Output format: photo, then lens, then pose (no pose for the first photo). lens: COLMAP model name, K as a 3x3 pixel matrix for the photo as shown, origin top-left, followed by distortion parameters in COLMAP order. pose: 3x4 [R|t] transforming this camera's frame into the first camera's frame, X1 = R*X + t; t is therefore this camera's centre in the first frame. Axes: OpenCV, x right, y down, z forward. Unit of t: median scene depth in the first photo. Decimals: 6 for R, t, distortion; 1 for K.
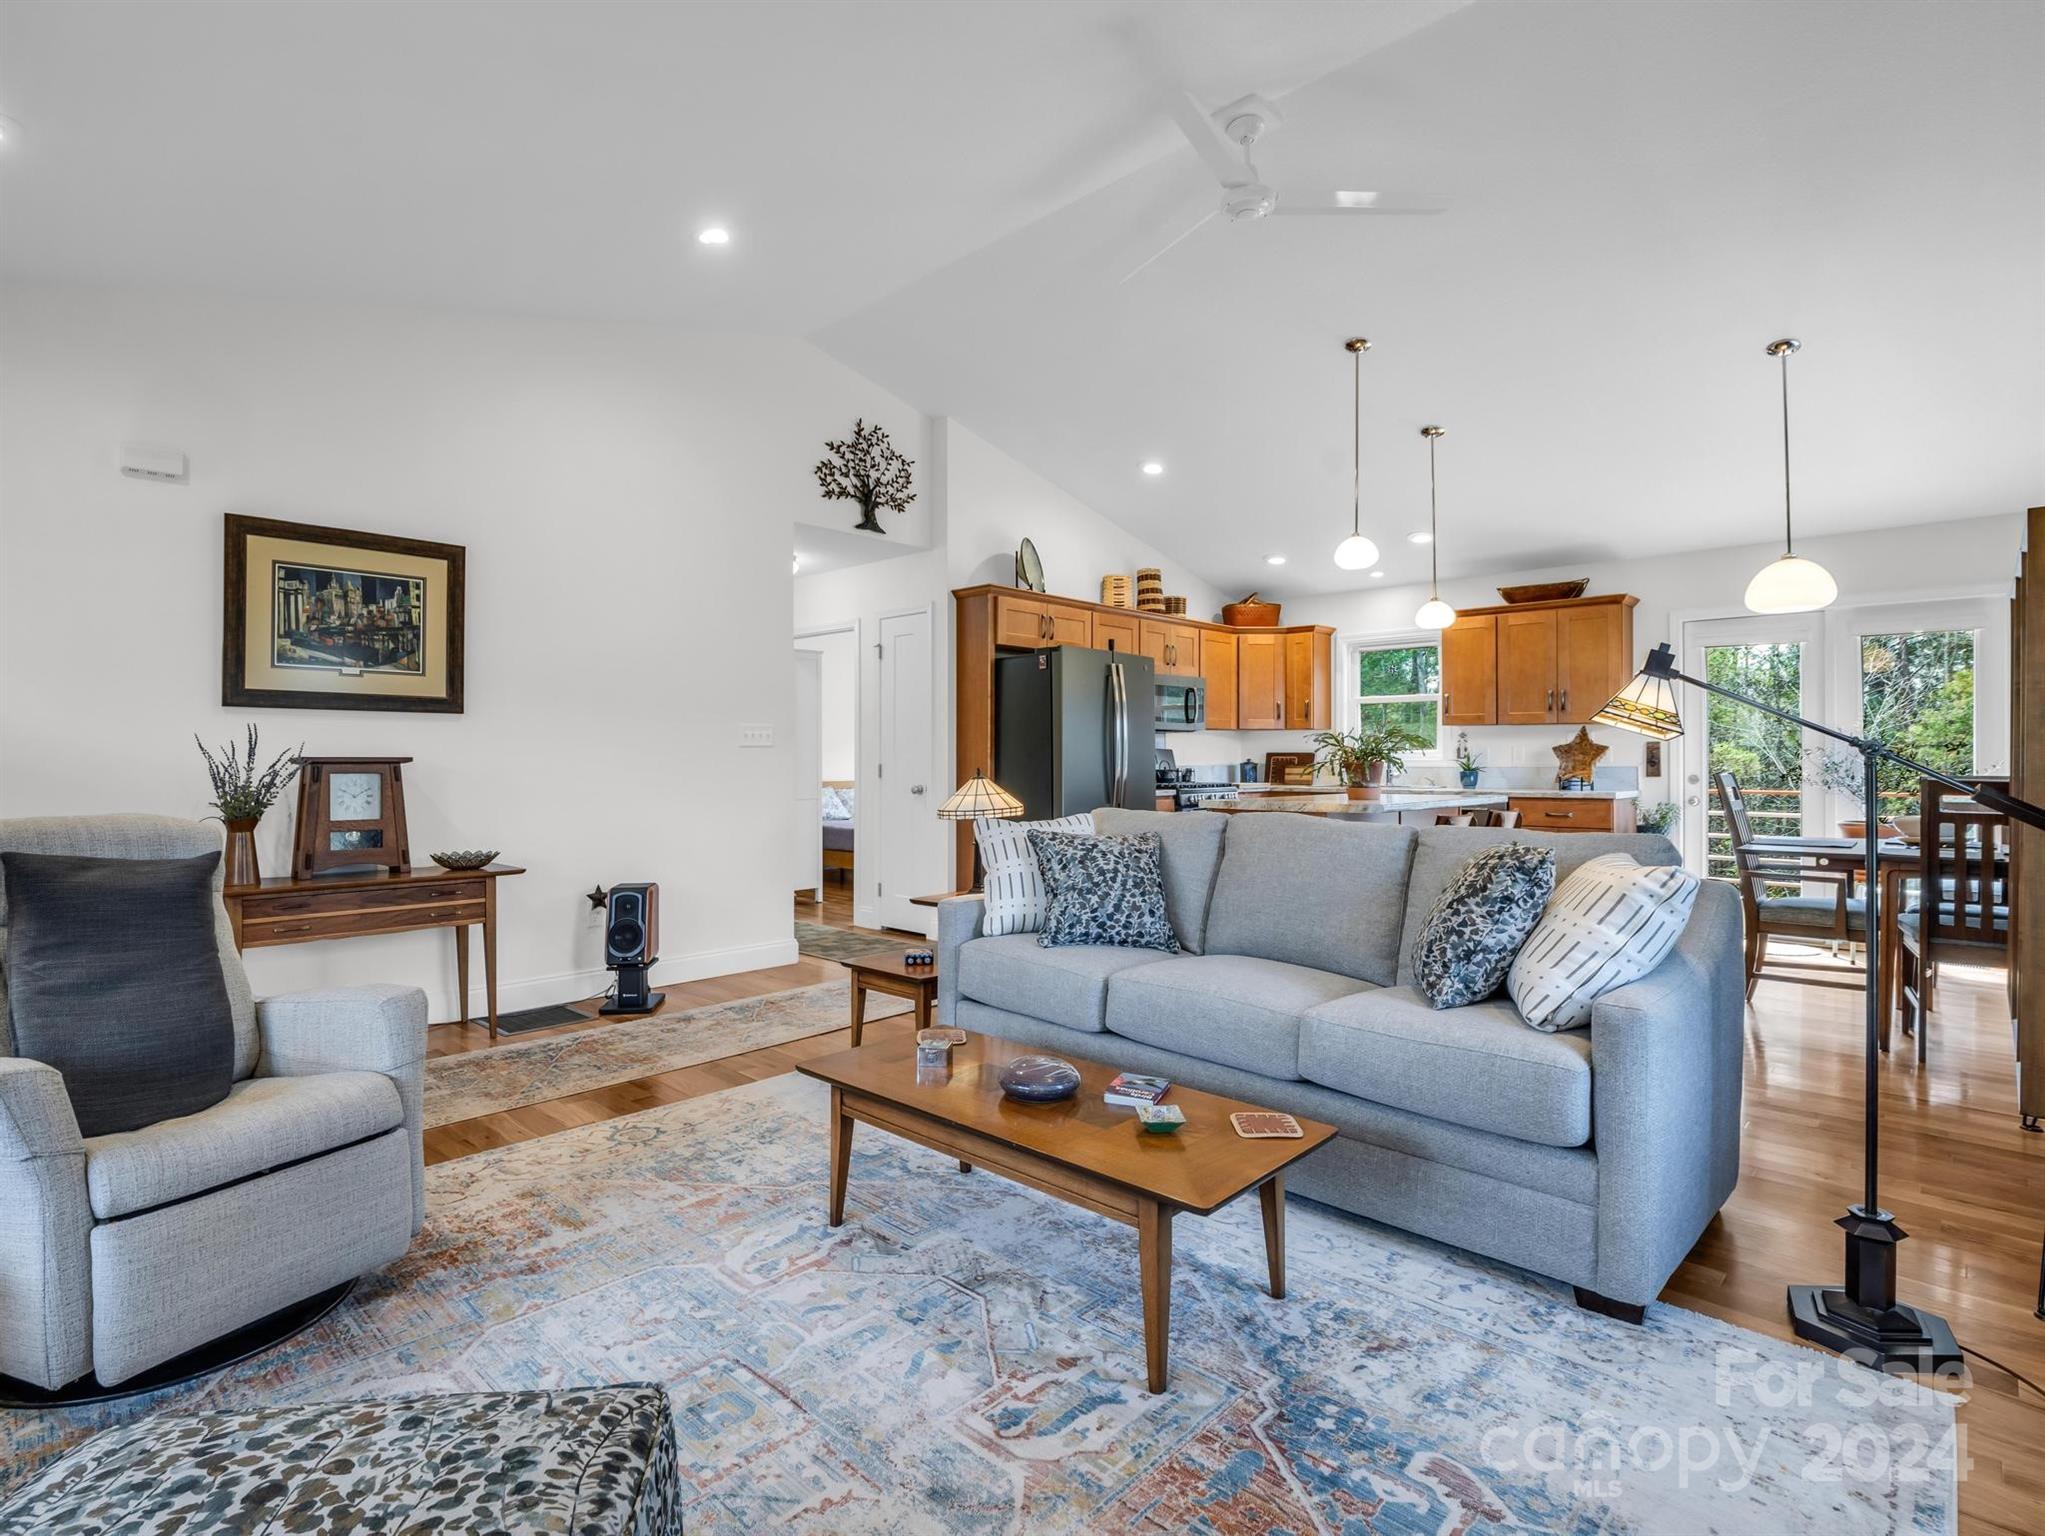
lens RADIAL K [[1001.0, 0, 1022.5], [0, 1001.0, 768.0], [0, 0, 1]] dist [-0.013500, 0.000528]
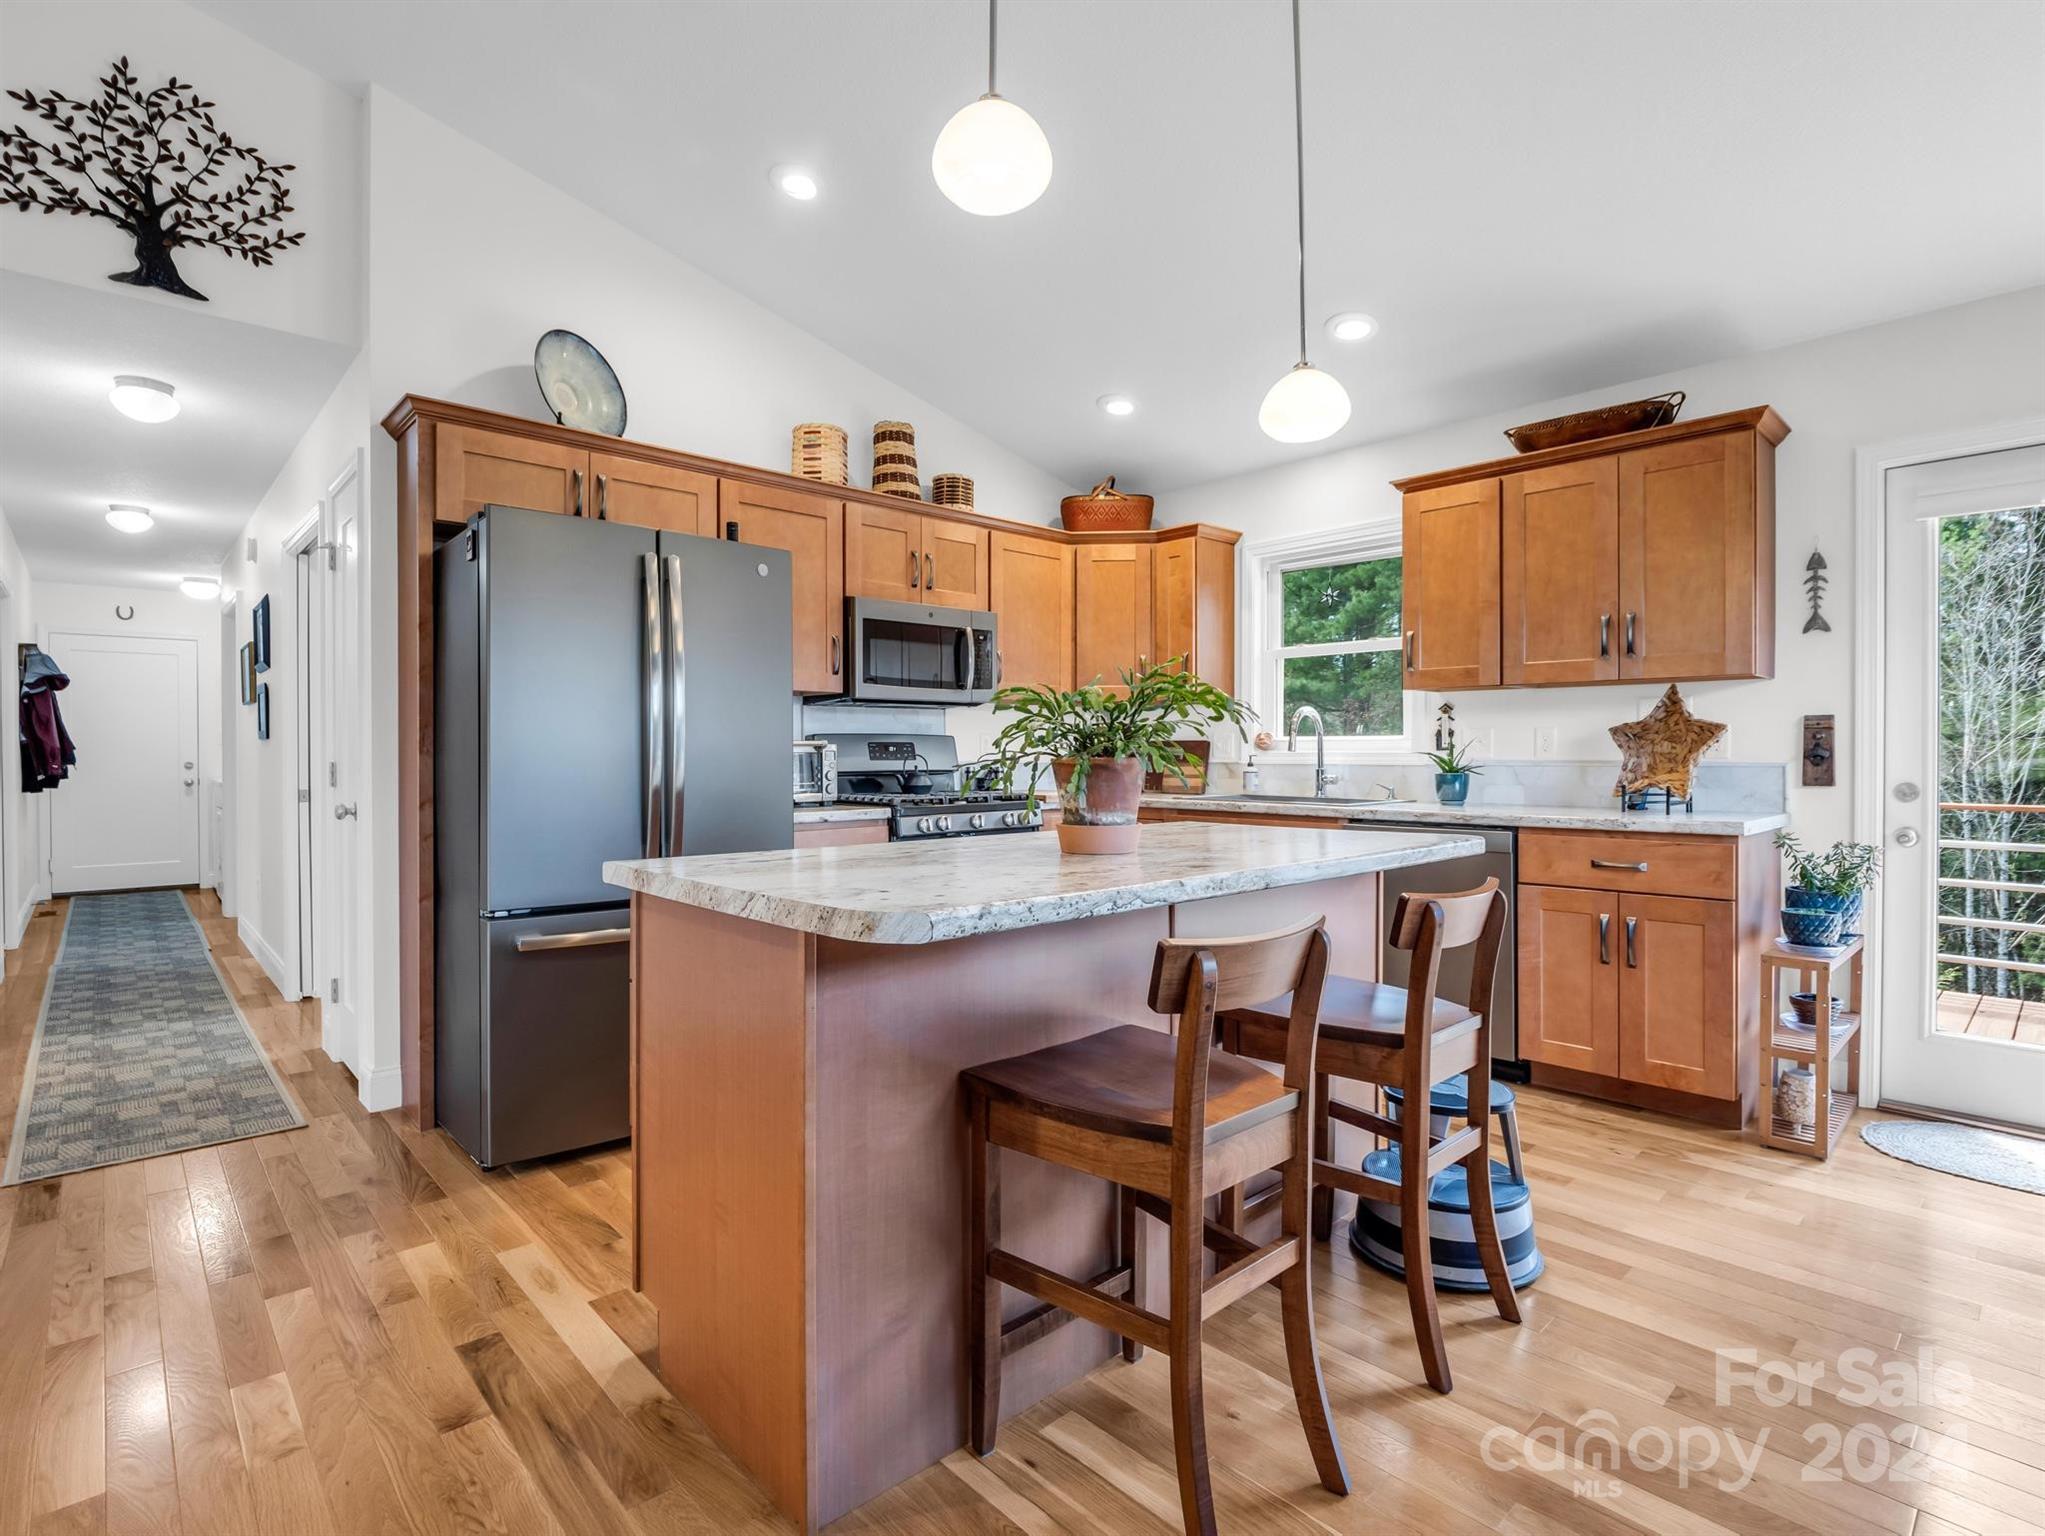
lens RADIAL K [[1001.0, 0, 1022.5], [0, 1001.0, 768.0], [0, 0, 1]] dist [-0.013500, 0.000528]
pose [[0.997772, -0.000242, -0.066715, 0.269602], [0.000873, 0.999955, 0.009437, -0.005281], [0.066710, -0.009474, 0.997727, 0.477612]]
